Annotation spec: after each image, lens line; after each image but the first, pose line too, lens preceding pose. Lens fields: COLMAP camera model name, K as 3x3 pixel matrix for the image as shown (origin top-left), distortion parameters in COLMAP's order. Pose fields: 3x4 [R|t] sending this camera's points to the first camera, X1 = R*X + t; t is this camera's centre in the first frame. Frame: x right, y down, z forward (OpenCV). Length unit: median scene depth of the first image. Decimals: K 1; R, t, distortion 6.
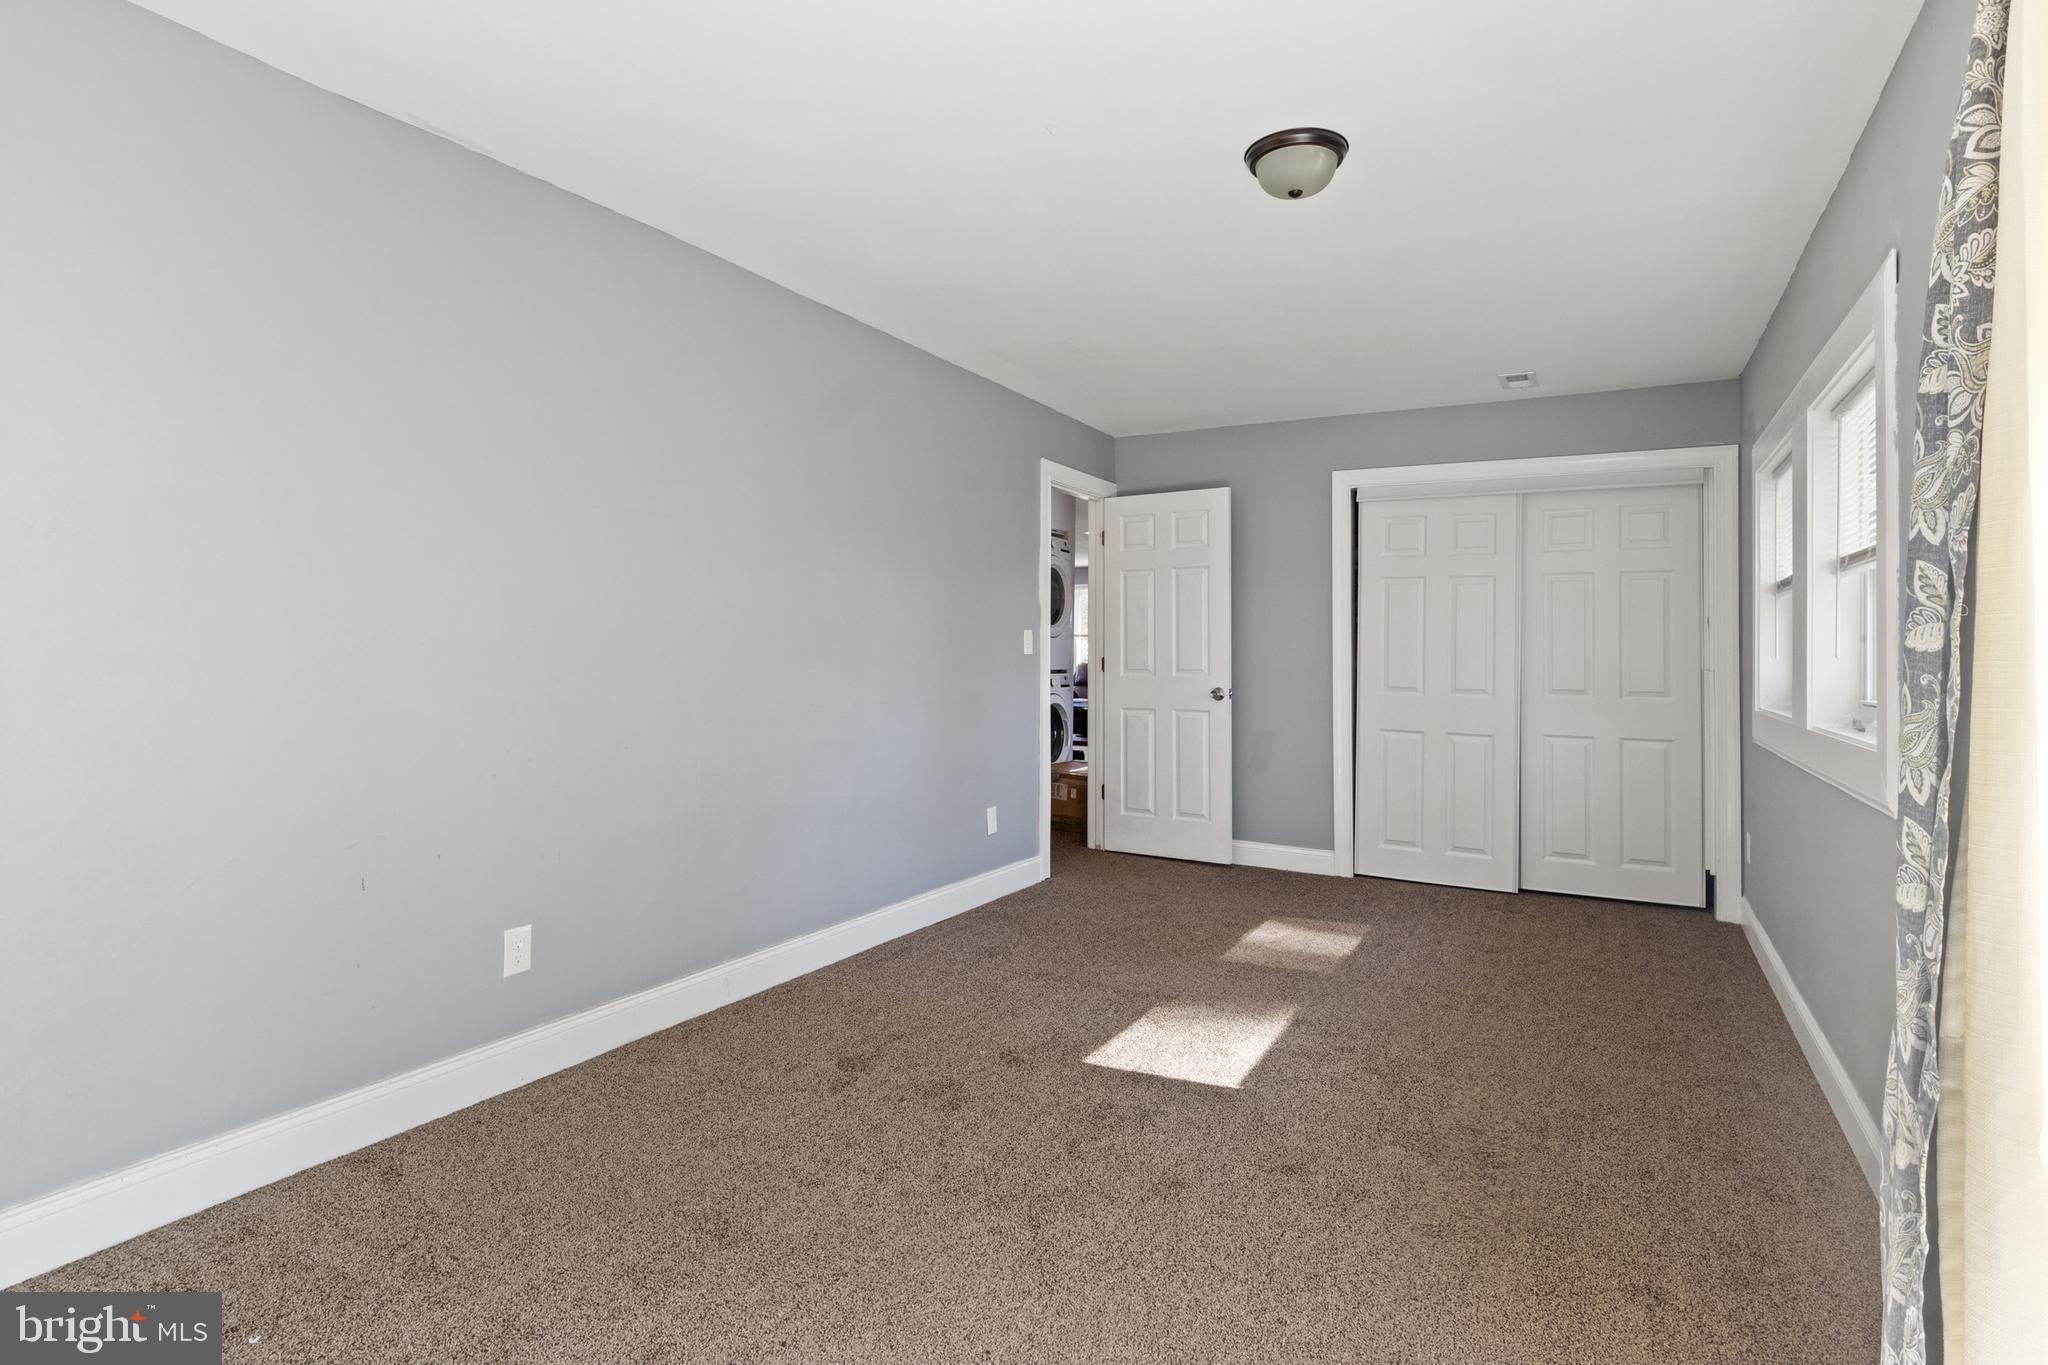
lens RADIAL K [[1040.6, 0, 1014.1], [0, 1040.6, 634.3], [0, 0, 1]] dist [0.007250, 0.000994]
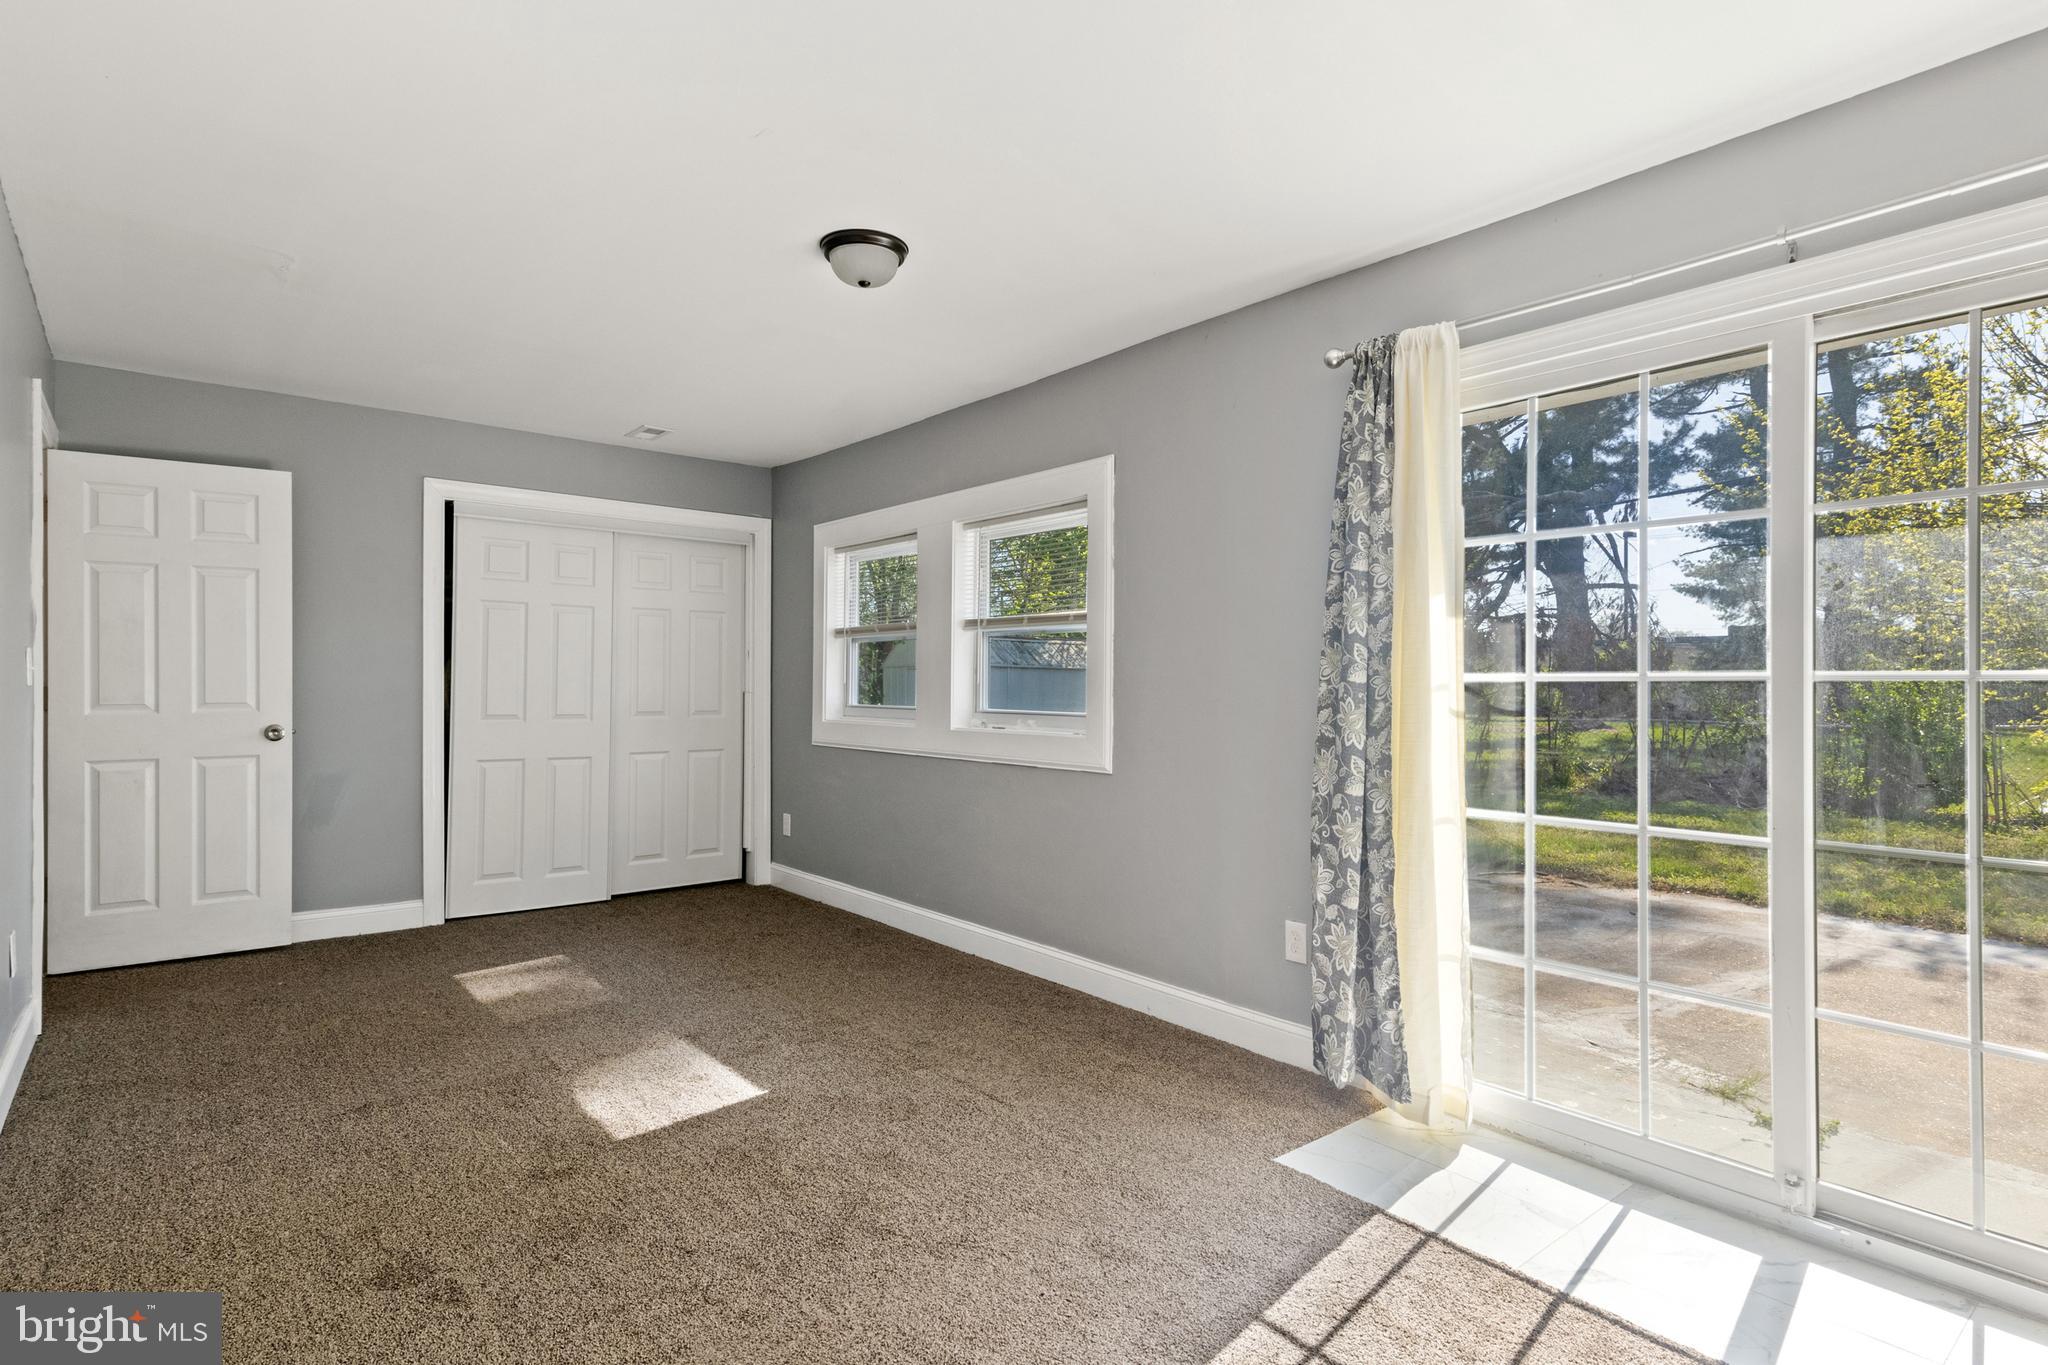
lens RADIAL K [[1040.6, 0, 1021.2], [0, 1040.6, 684.9], [0, 0, 1]] dist [0.007250, 0.000994]
pose [[0.364600, -0.010601, 0.931104, -0.391026], [-0.015545, 0.999727, 0.017469, -0.001902], [-0.931034, -0.020843, 0.364336, 0.218602]]
